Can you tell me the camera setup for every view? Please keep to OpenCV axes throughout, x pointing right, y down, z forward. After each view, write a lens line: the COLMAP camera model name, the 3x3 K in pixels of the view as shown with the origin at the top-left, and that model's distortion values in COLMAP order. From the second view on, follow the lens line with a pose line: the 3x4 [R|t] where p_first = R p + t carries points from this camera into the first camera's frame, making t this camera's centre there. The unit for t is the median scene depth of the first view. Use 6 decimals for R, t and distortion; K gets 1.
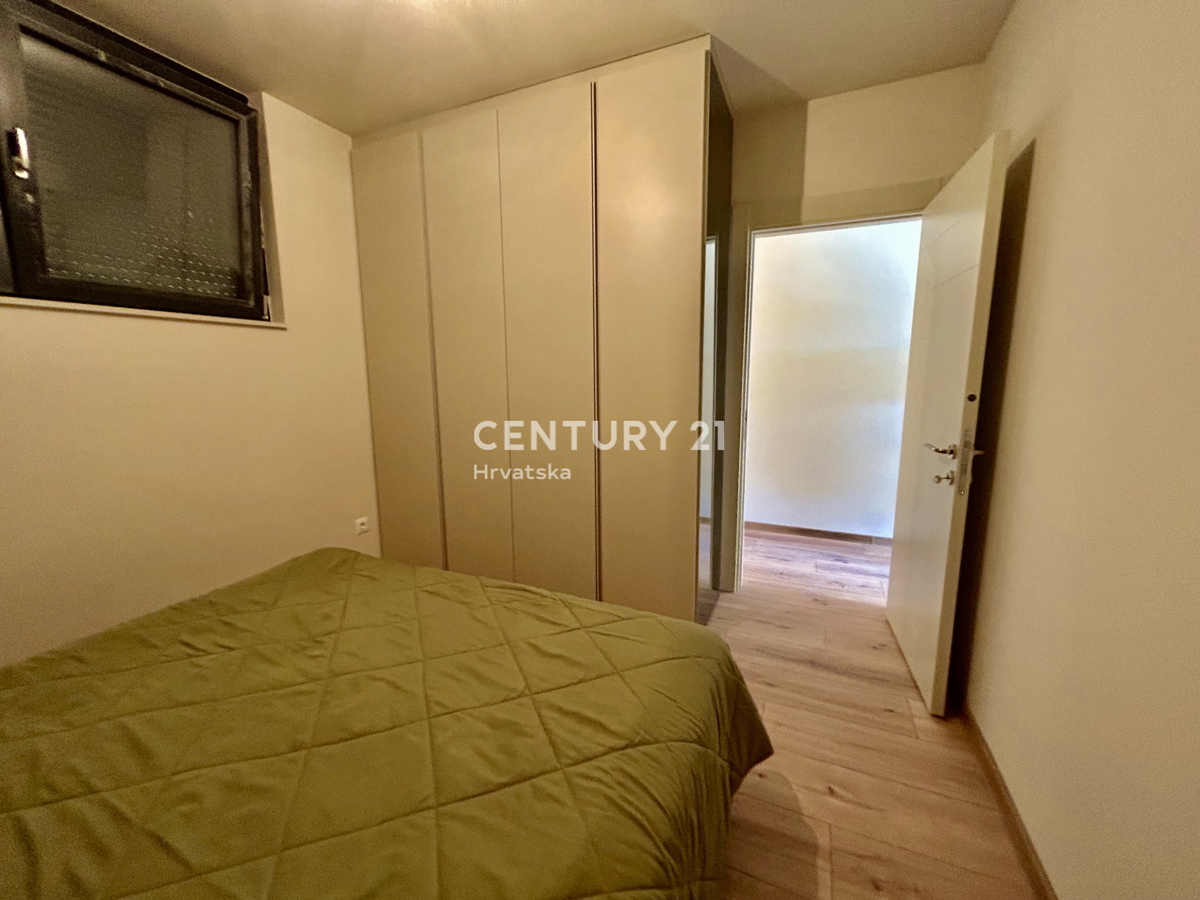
lens RADIAL K [[485.7, 0, 599.0], [0, 485.7, 447.6], [0, 0, 1]] dist [-0.001480, 0.002781]
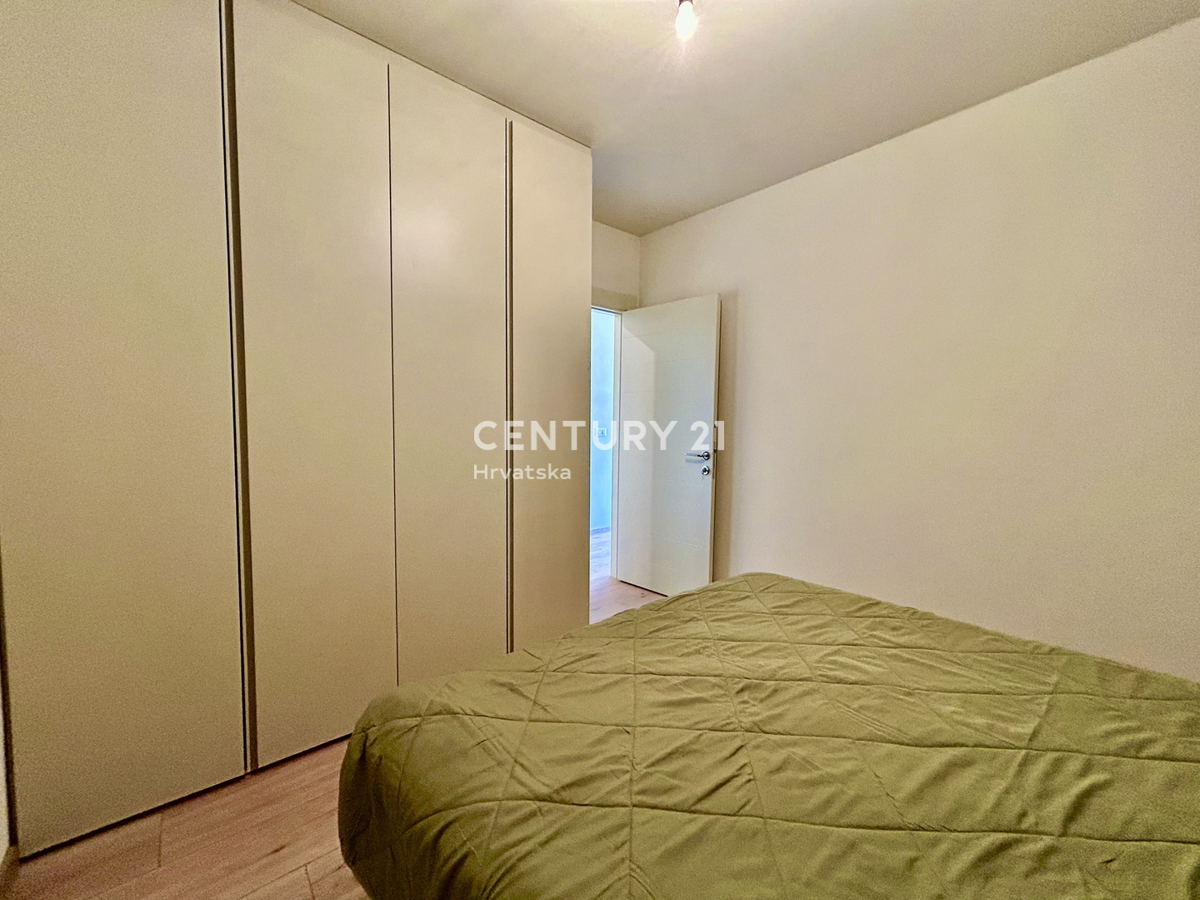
lens RADIAL K [[485.7, 0, 599.0], [0, 485.7, 447.6], [0, 0, 1]] dist [-0.001480, 0.002781]
pose [[0.418169, -0.037492, 0.907595, -0.983406], [0.124171, 0.992128, -0.016227, -0.037374], [-0.899843, 0.119482, 0.419532, 0.541317]]
